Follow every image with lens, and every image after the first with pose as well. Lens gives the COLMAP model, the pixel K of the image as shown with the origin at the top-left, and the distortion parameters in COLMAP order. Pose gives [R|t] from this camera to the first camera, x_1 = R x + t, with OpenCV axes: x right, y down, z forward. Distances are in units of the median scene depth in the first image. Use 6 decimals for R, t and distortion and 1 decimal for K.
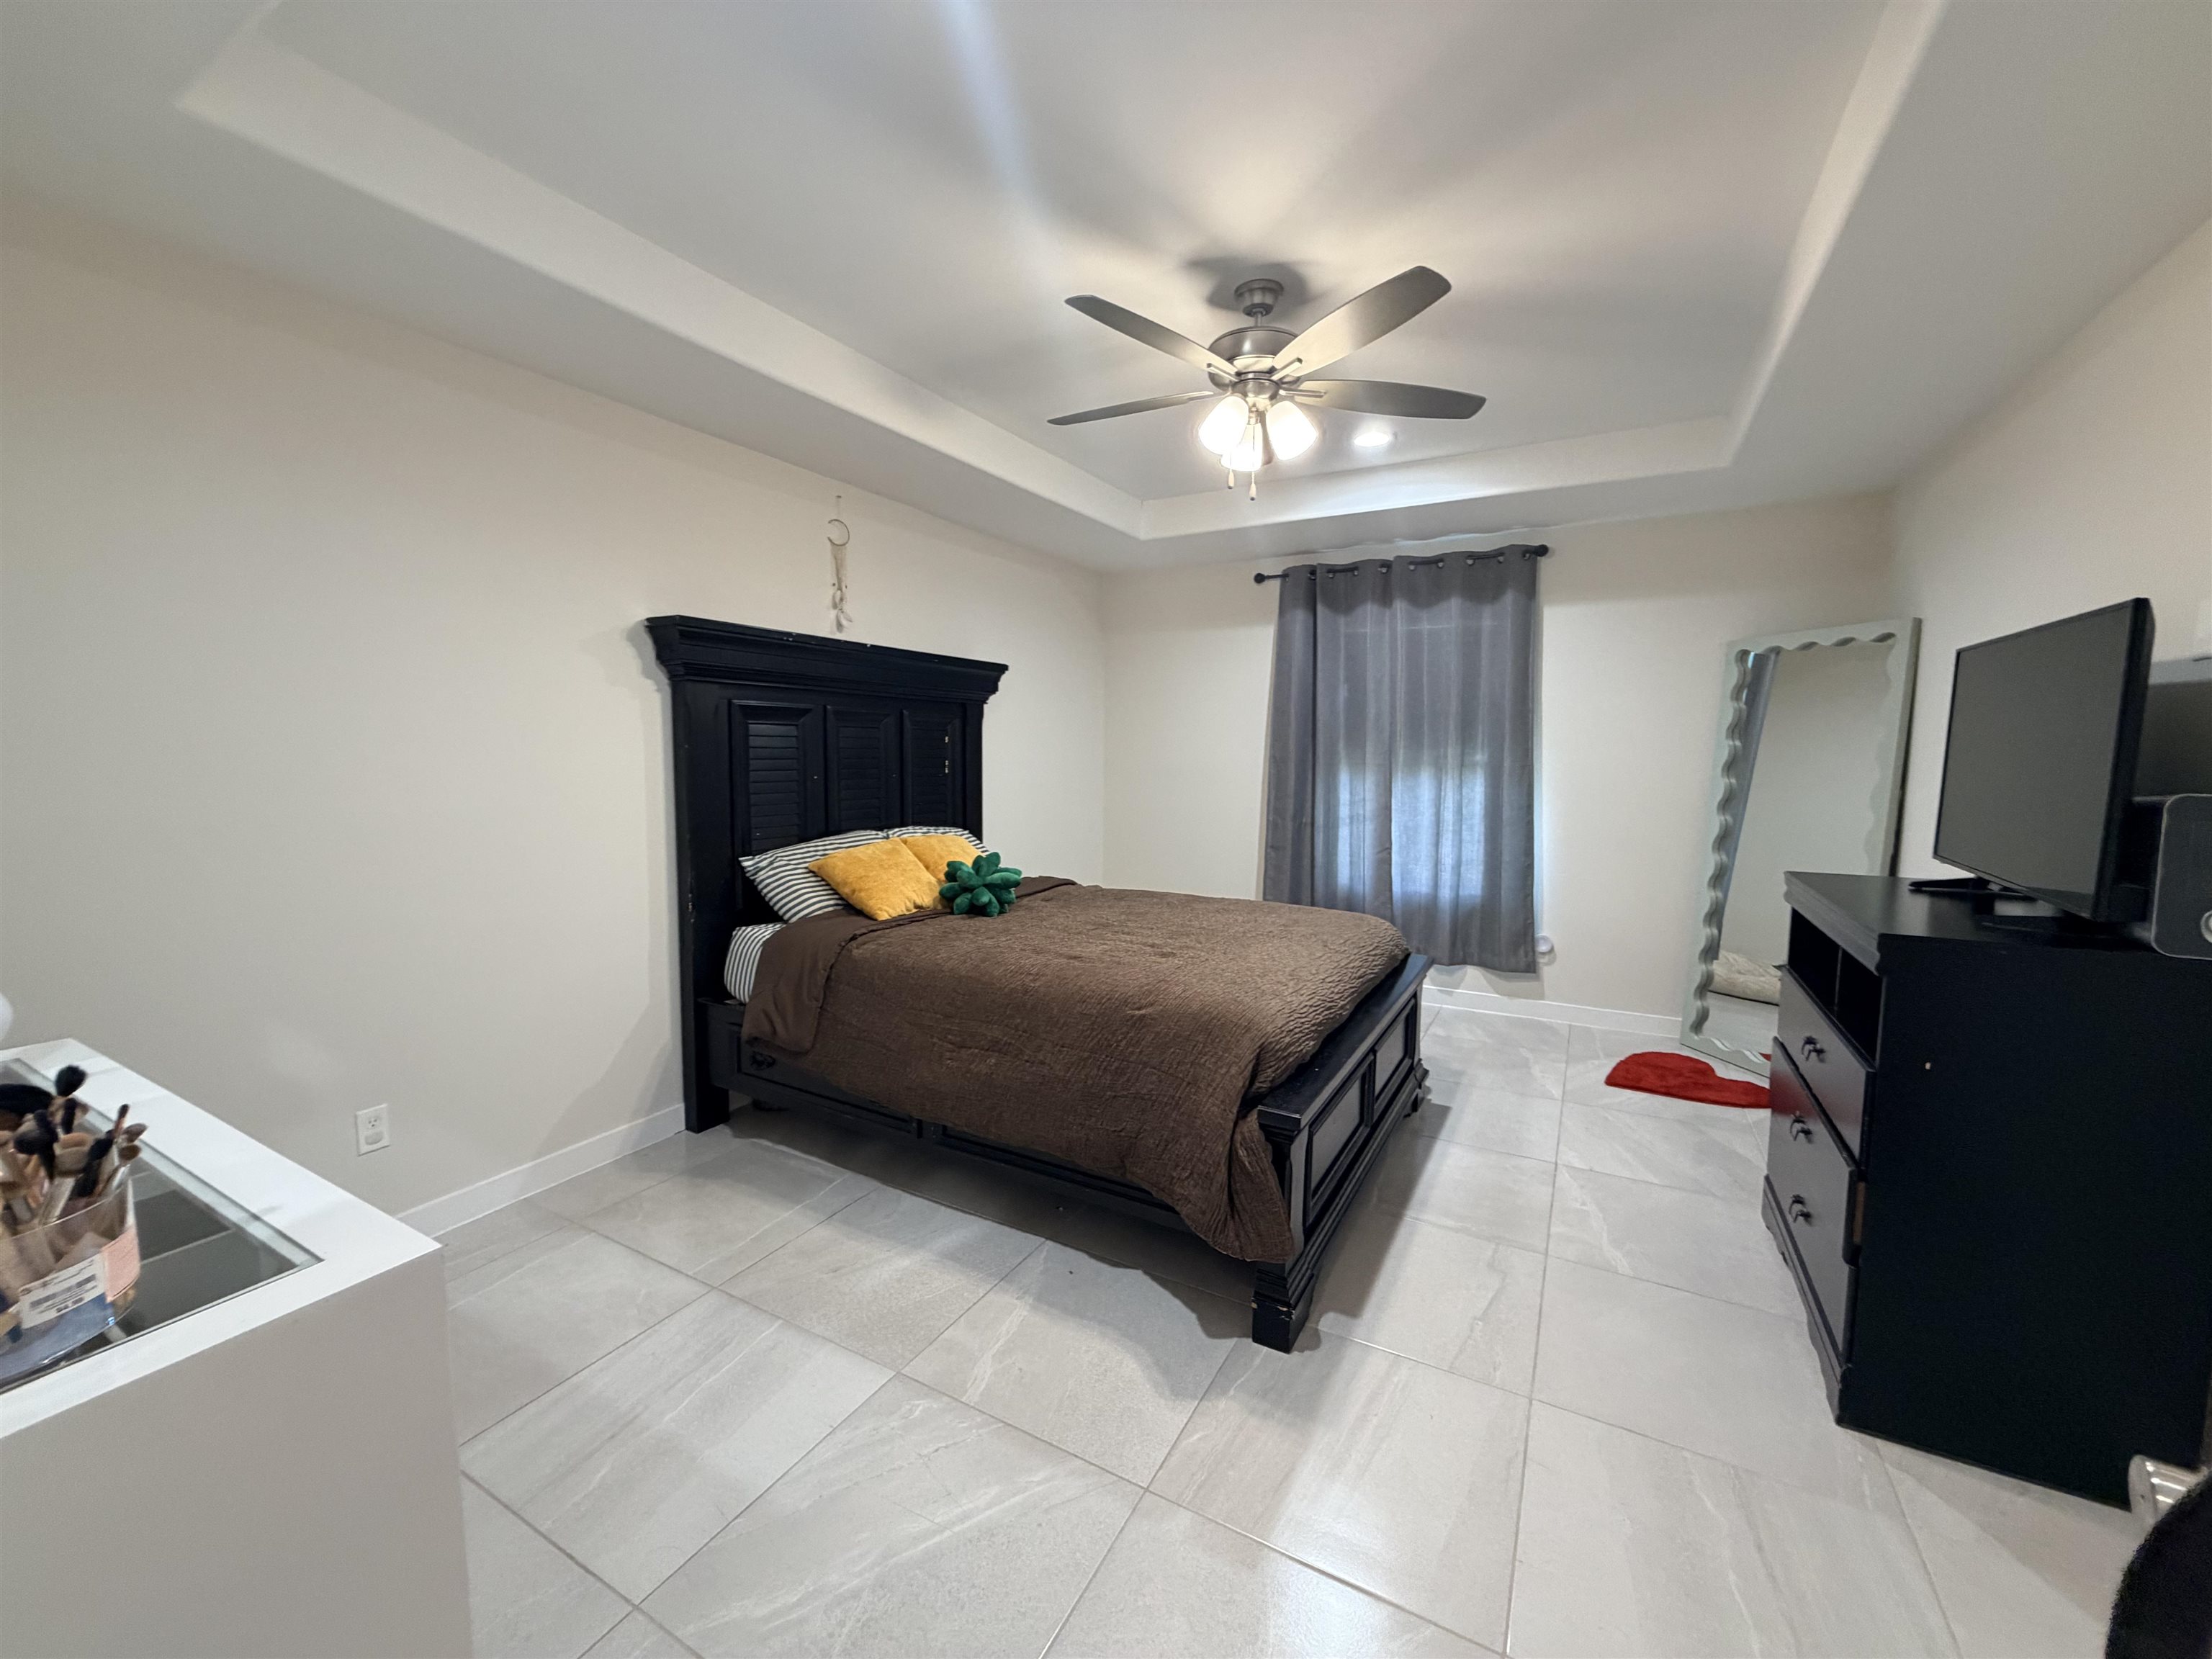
lens RADIAL K [[881.8, 0, 1101.5], [0, 881.8, 829.7], [0, 0, 1]] dist [0.002119, 0.000171]
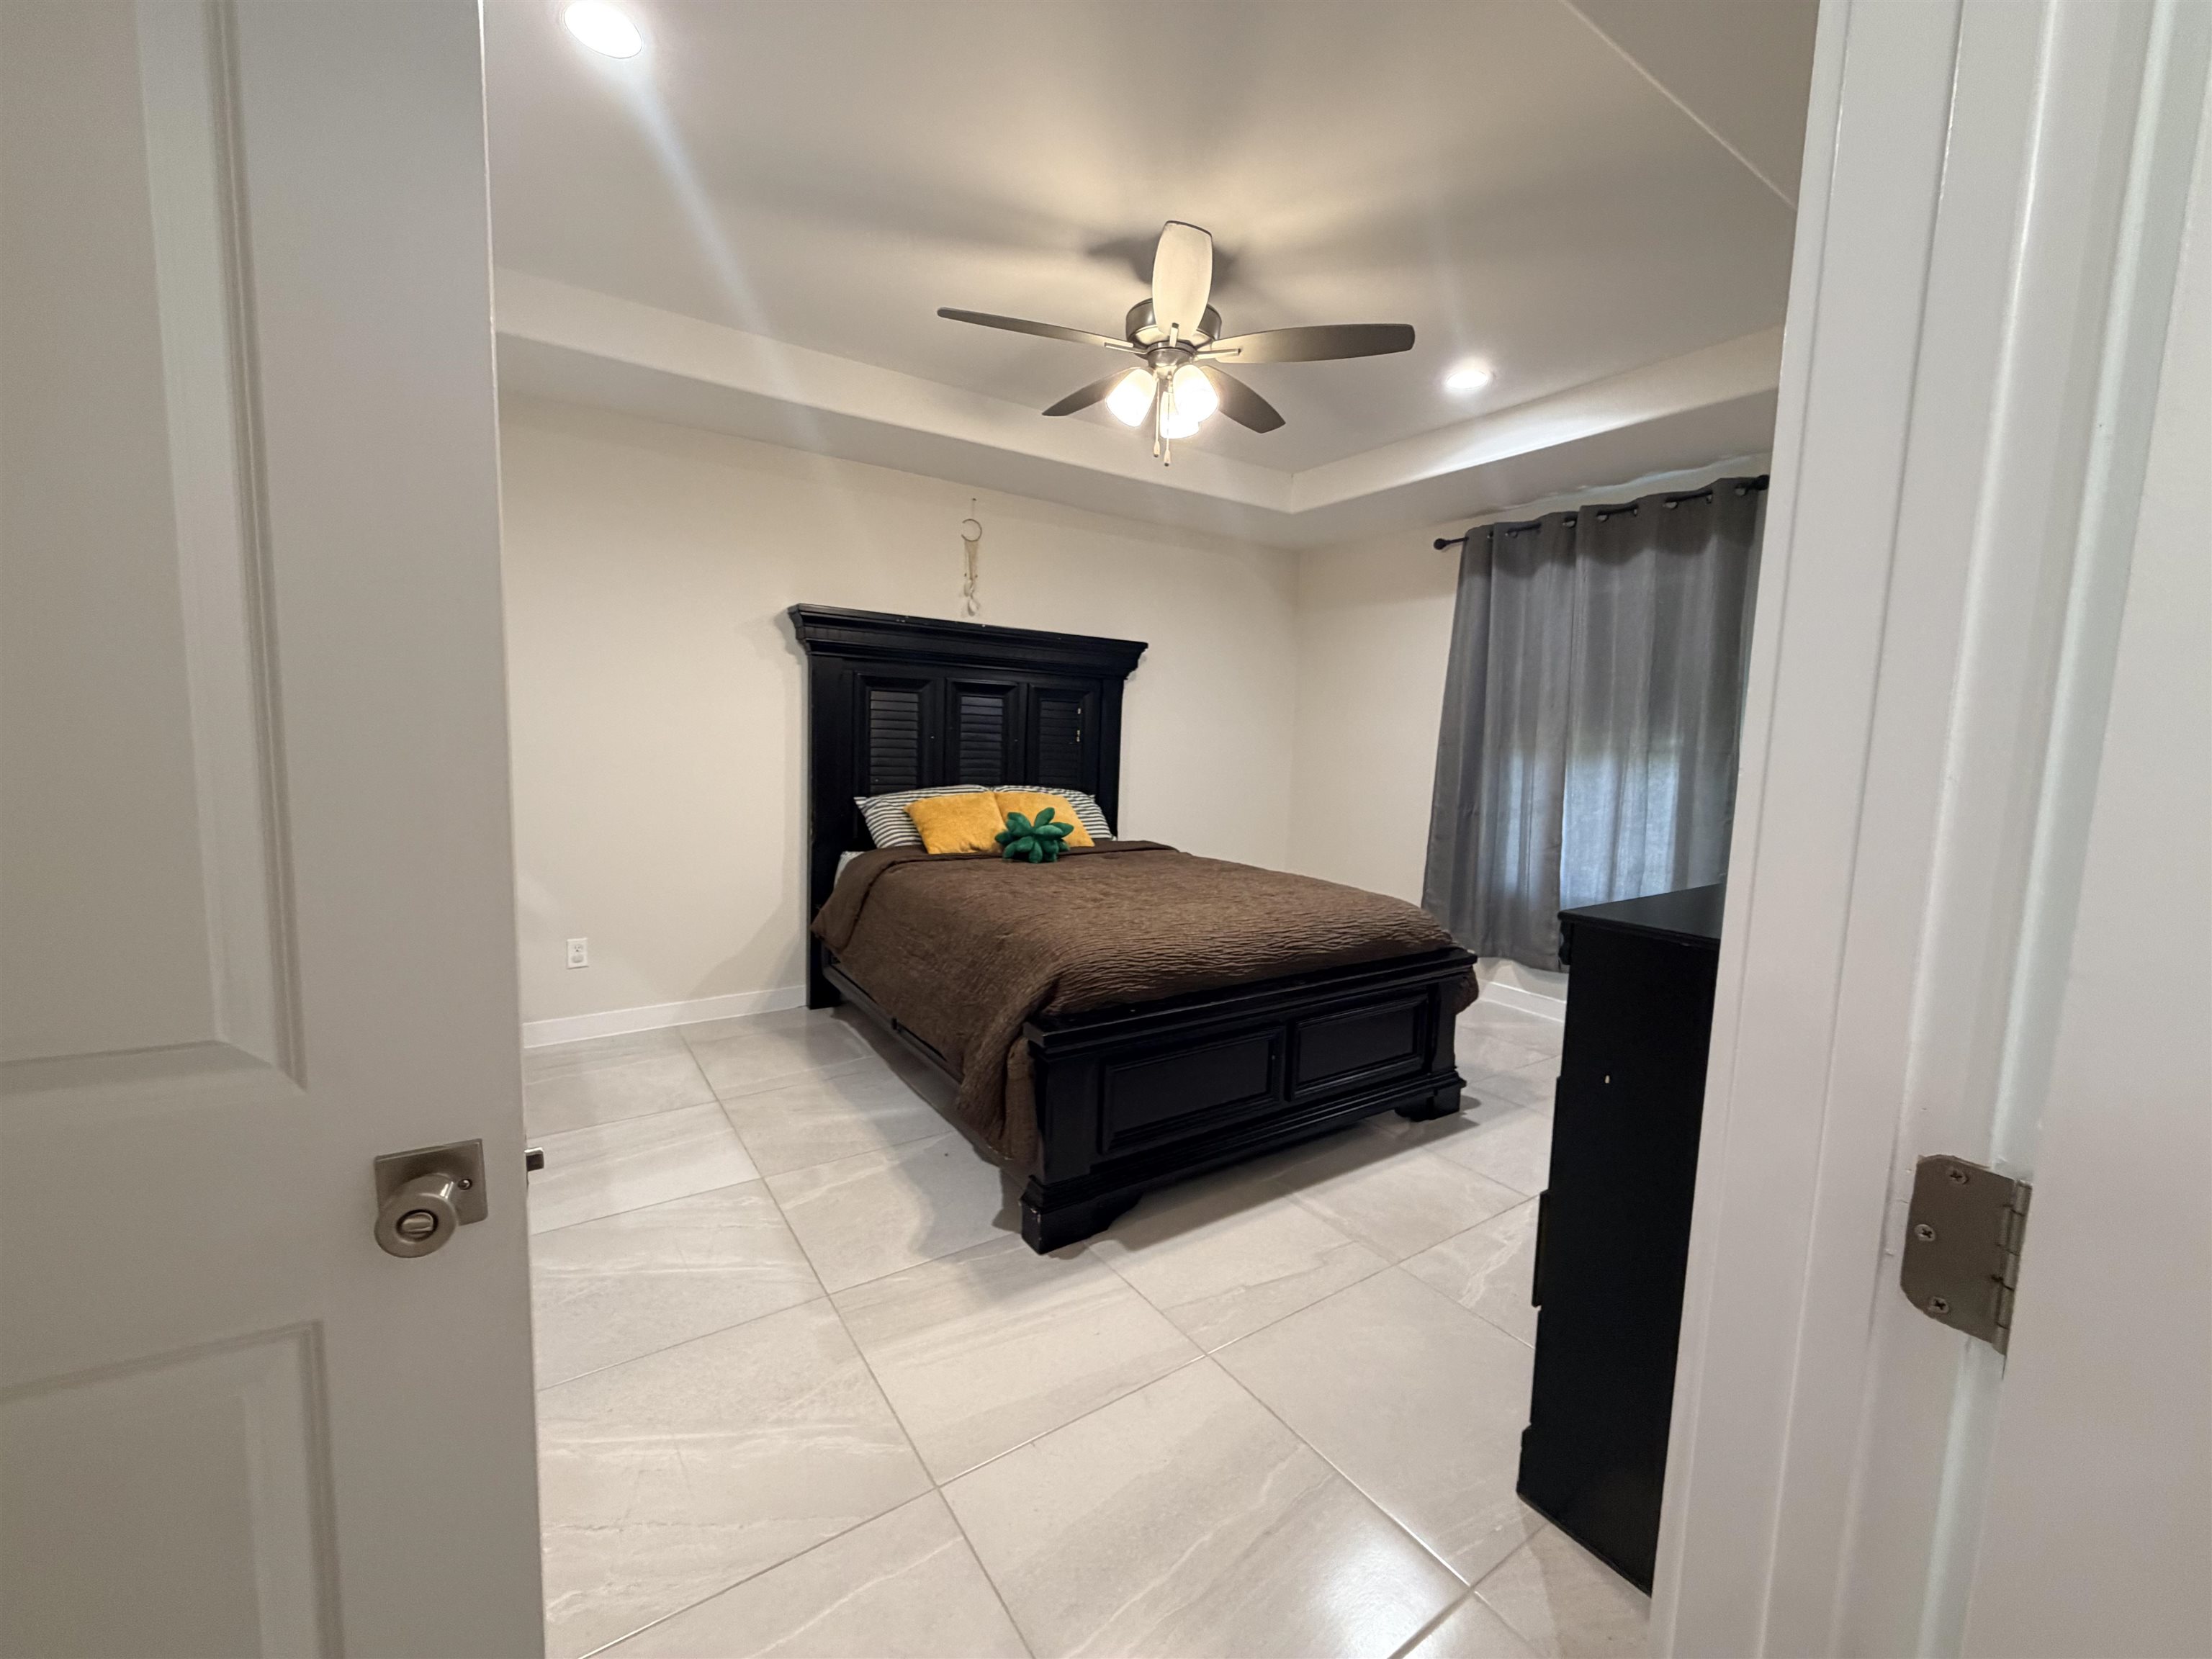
lens RADIAL K [[881.8, 0, 1097.4], [0, 881.8, 827.1], [0, 0, 1]] dist [0.002119, 0.000171]
pose [[0.894029, 0.069104, -0.442648, 0.396606], [-0.068681, 0.997494, 0.017006, 0.025289], [0.442714, 0.015197, 0.896534, 0.027690]]
